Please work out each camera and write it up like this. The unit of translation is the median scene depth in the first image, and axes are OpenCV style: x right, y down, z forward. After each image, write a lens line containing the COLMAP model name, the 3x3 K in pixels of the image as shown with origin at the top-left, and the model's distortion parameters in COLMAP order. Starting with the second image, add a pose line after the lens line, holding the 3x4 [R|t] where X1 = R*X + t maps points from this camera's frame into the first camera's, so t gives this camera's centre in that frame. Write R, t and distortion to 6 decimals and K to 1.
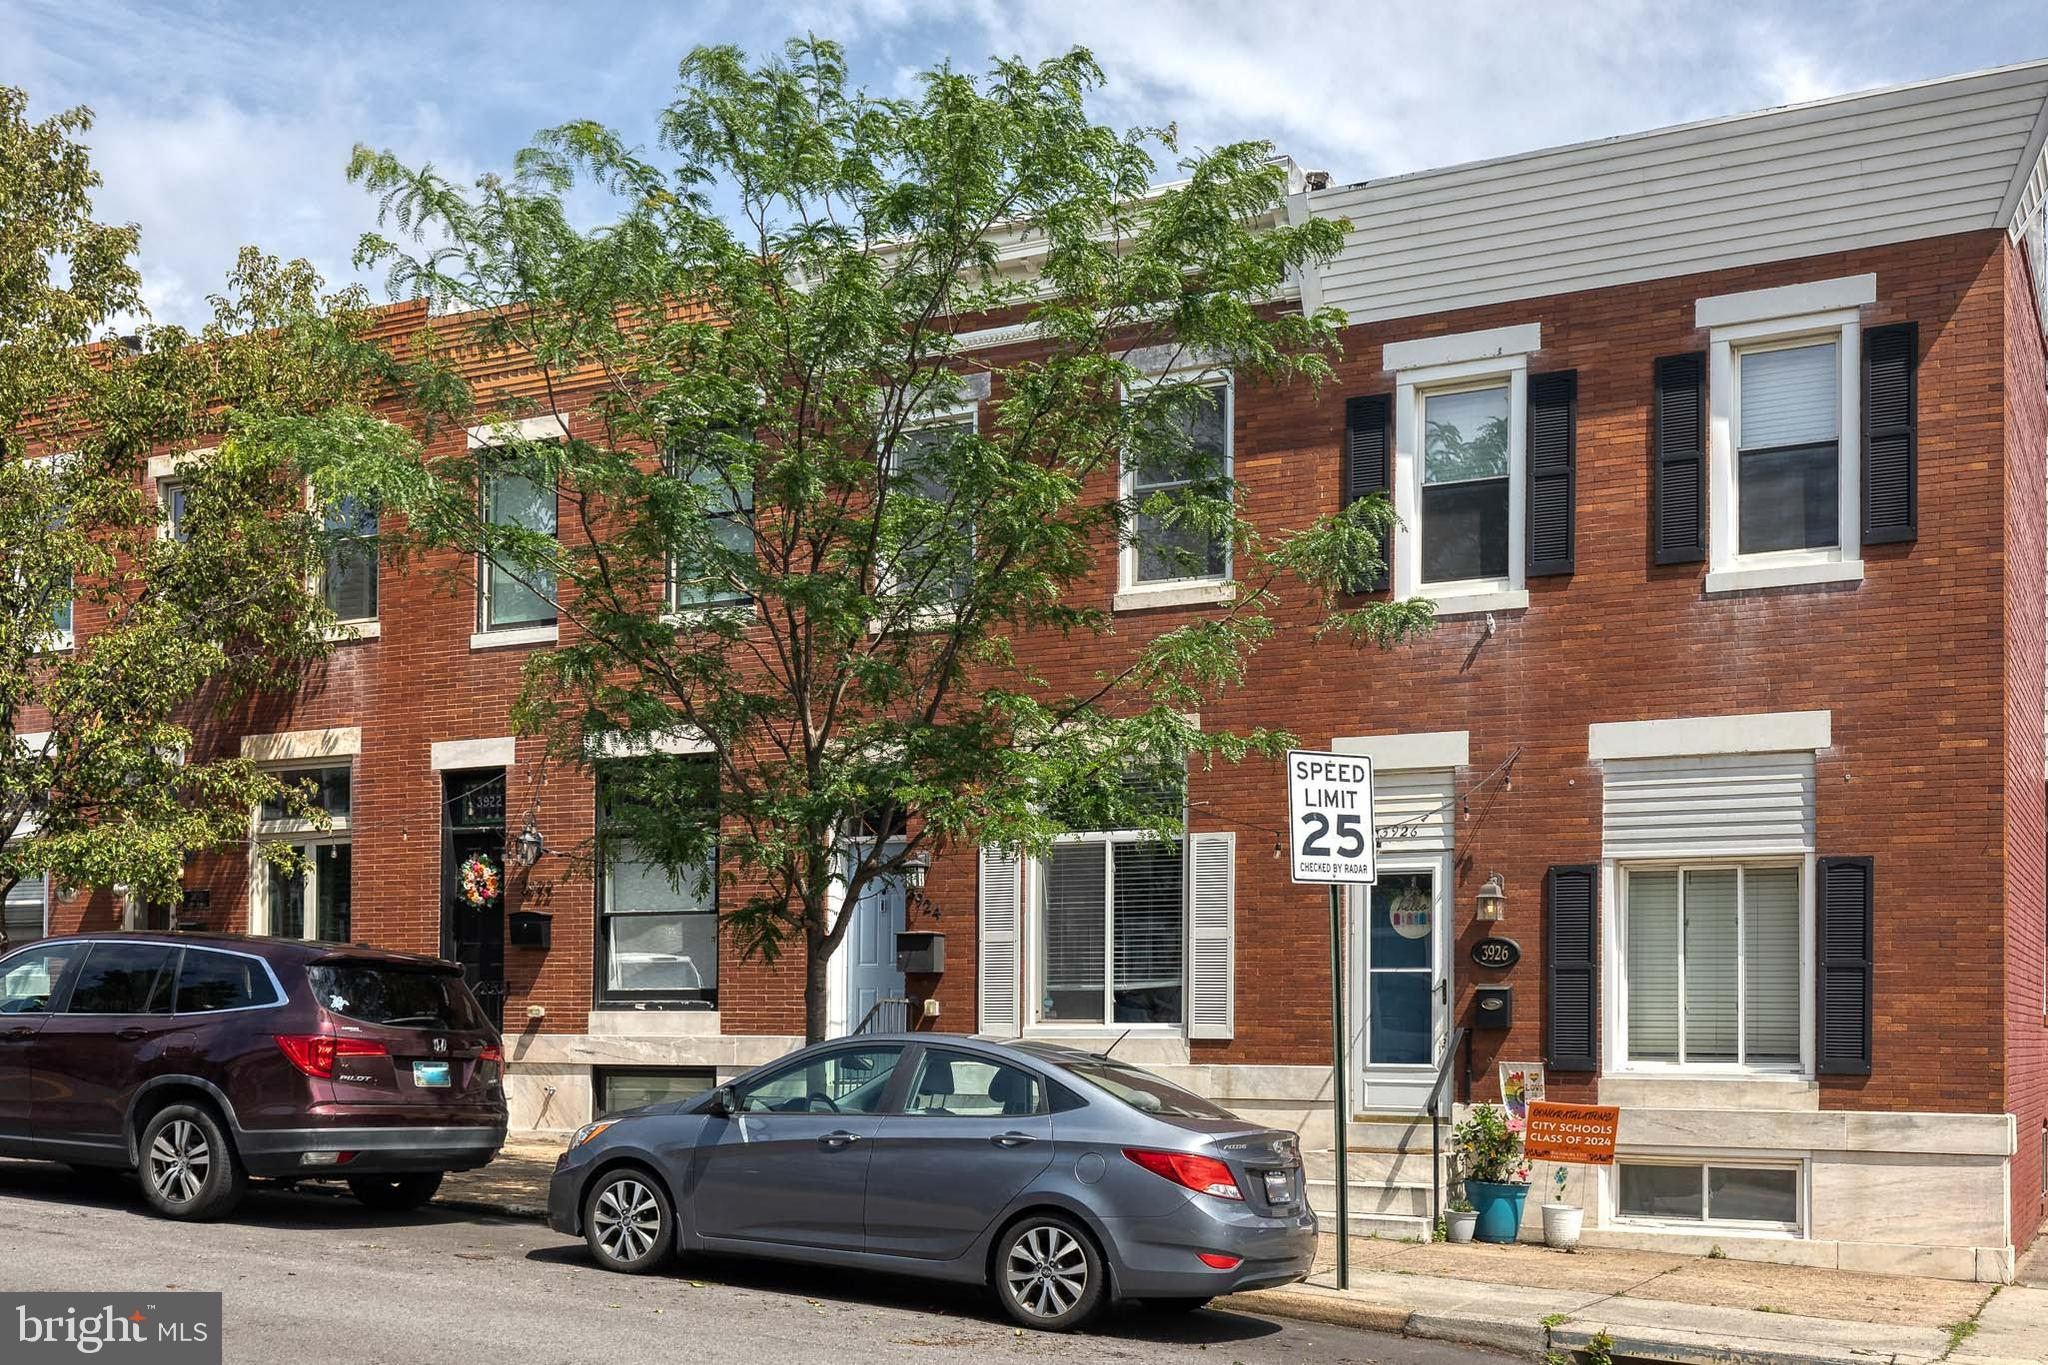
lens RADIAL K [[2079.3, 0, 1023.5], [0, 2079.3, 683.2], [0, 0, 1]] dist [0.014854, 0.000000]
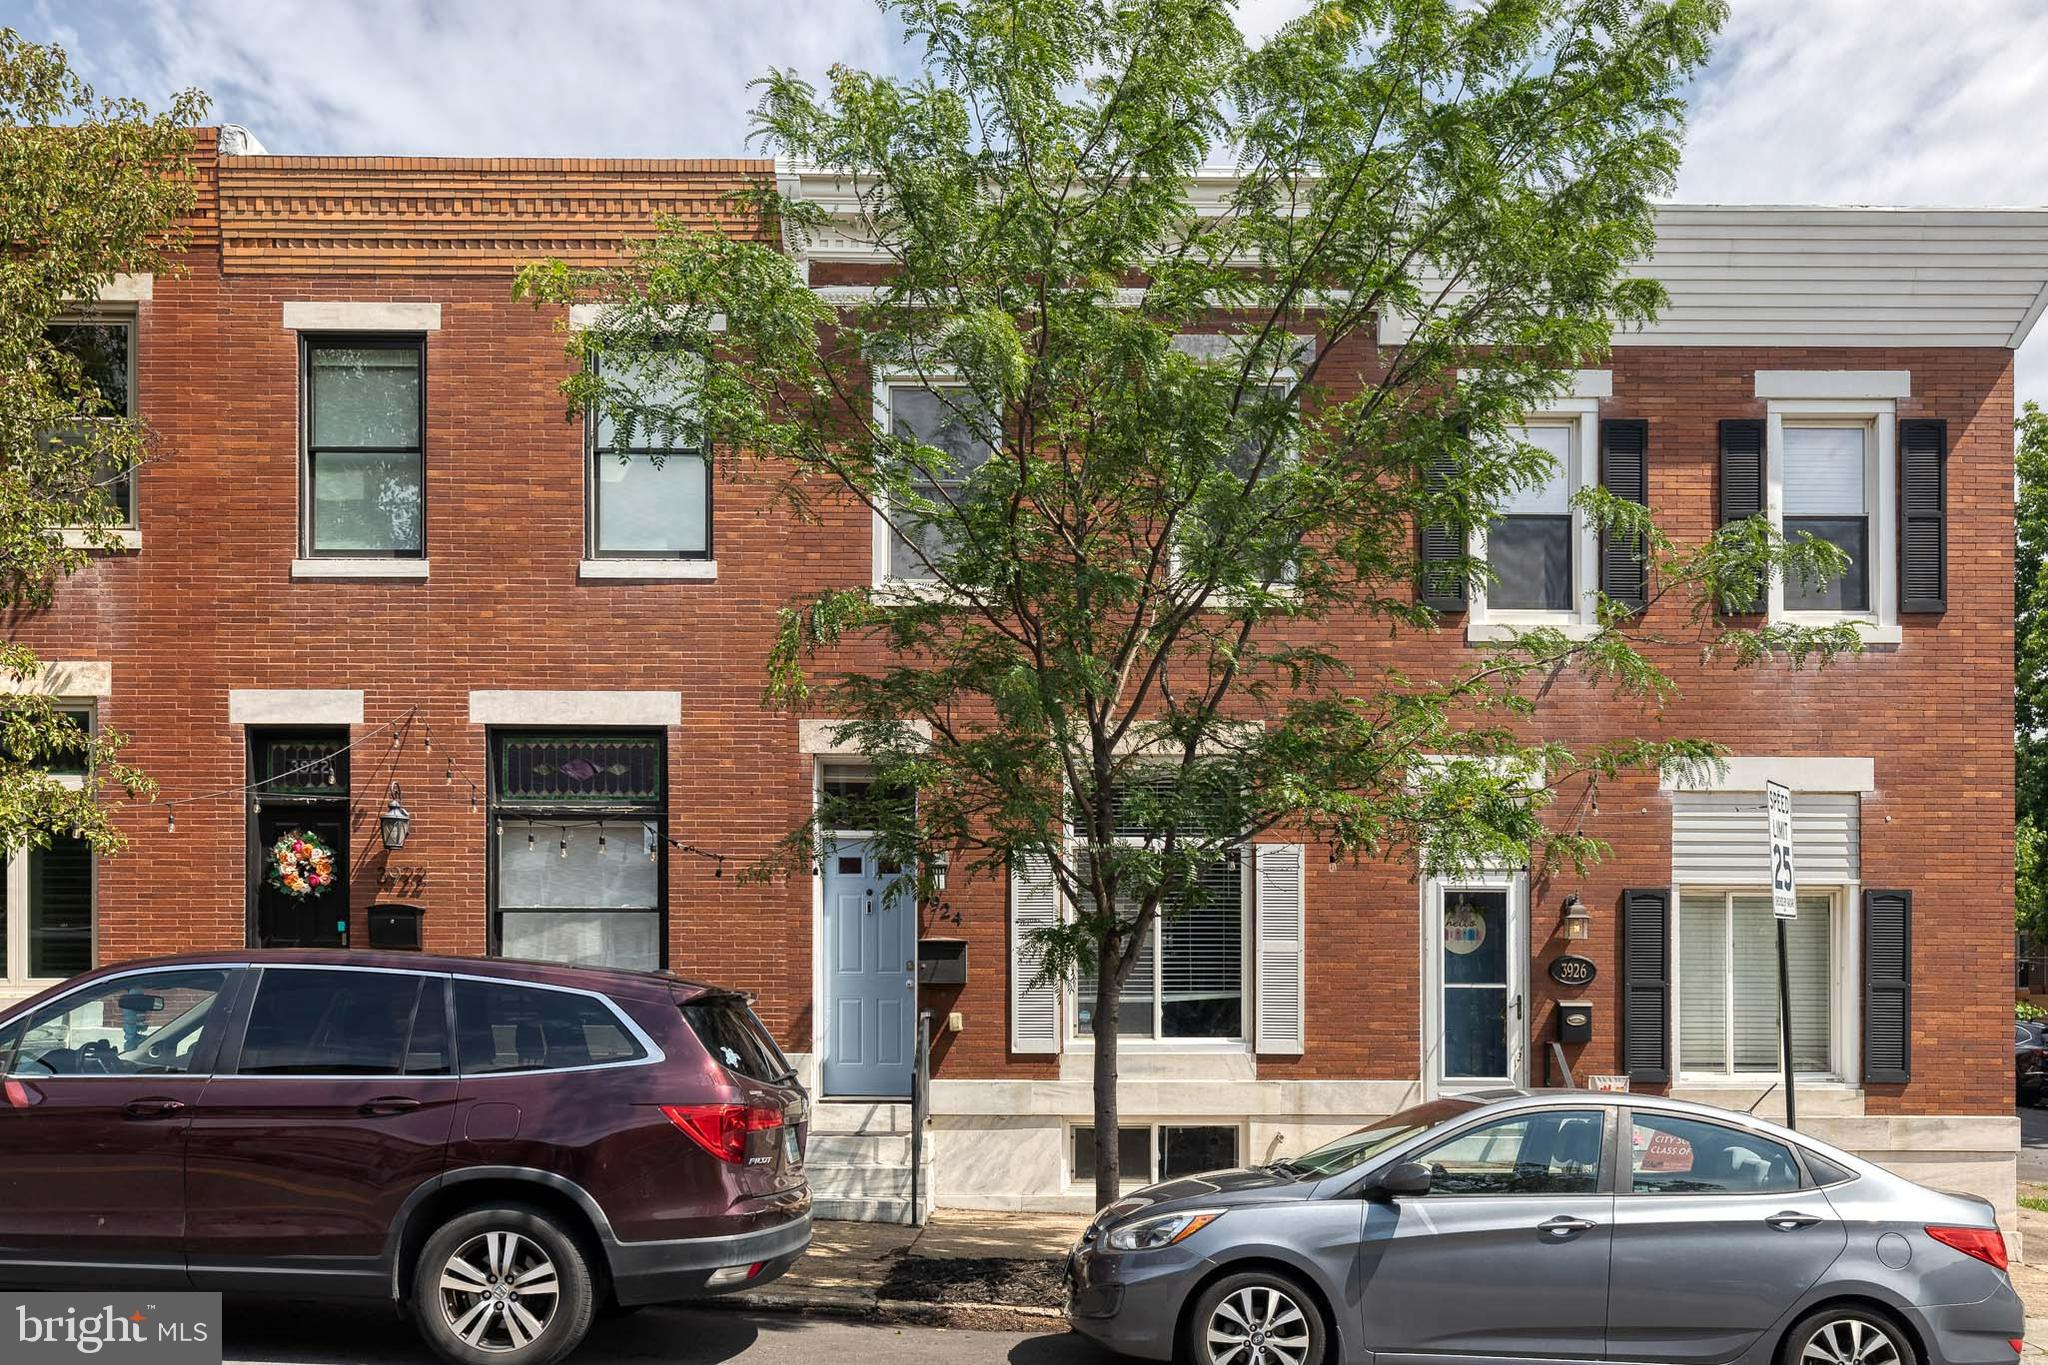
lens RADIAL K [[1768.3, 0, 1030.4], [0, 1768.3, 782.8], [0, 0, 1]] dist [0.016615, -0.015318]
pose [[0.891278, 0.049148, 0.450785, -0.425311], [-0.072281, 0.996797, 0.034234, 0.025356], [-0.447659, -0.063095, 0.891976, 0.340336]]
